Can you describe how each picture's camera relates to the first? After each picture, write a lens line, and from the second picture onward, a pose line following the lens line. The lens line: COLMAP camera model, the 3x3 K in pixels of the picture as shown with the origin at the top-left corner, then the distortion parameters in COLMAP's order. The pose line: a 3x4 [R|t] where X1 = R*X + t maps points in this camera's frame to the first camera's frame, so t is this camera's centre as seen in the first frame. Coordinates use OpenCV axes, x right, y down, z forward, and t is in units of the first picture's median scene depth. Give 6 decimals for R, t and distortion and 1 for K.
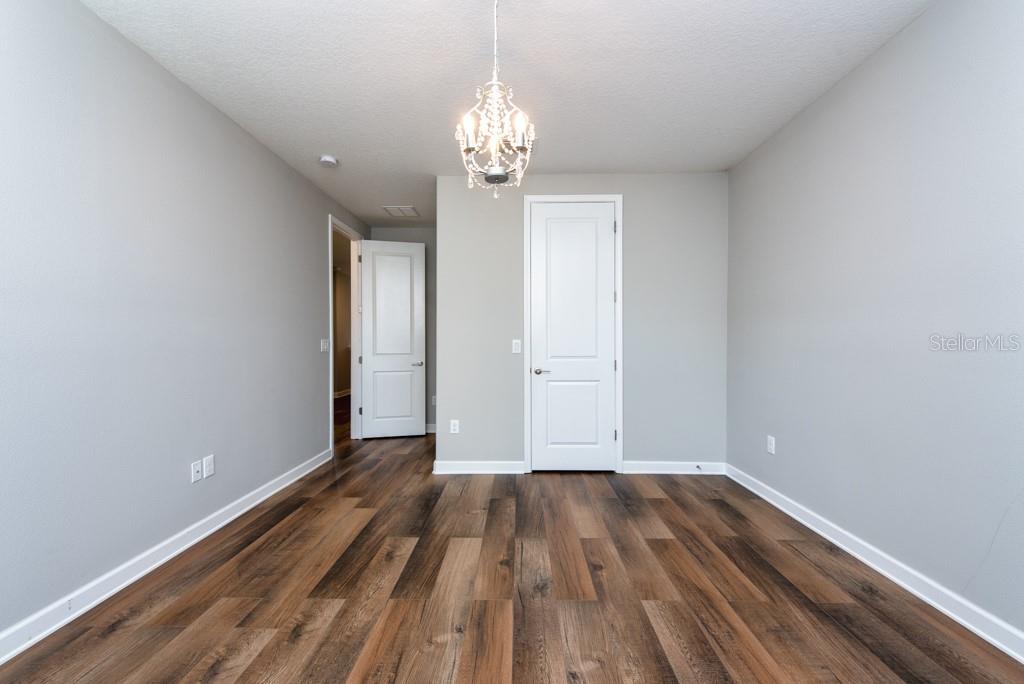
lens RADIAL K [[404.7, 0, 516.9], [0, 404.7, 340.1], [0, 0, 1]] dist [-0.000150, 0.000149]
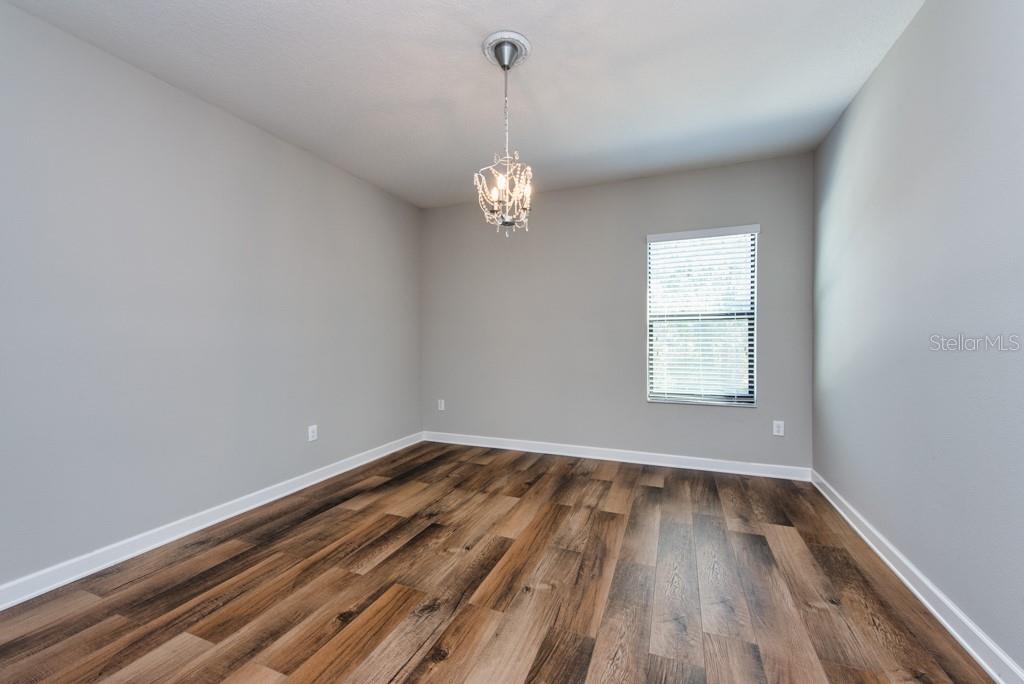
lens RADIAL K [[404.7, 0, 516.9], [0, 404.7, 340.1], [0, 0, 1]] dist [-0.000150, 0.000149]
pose [[-0.934508, 0.004629, 0.355912, -0.468165], [0.003443, 0.999986, -0.003964, 0.016644], [-0.355925, -0.002479, -0.934511, 1.860739]]
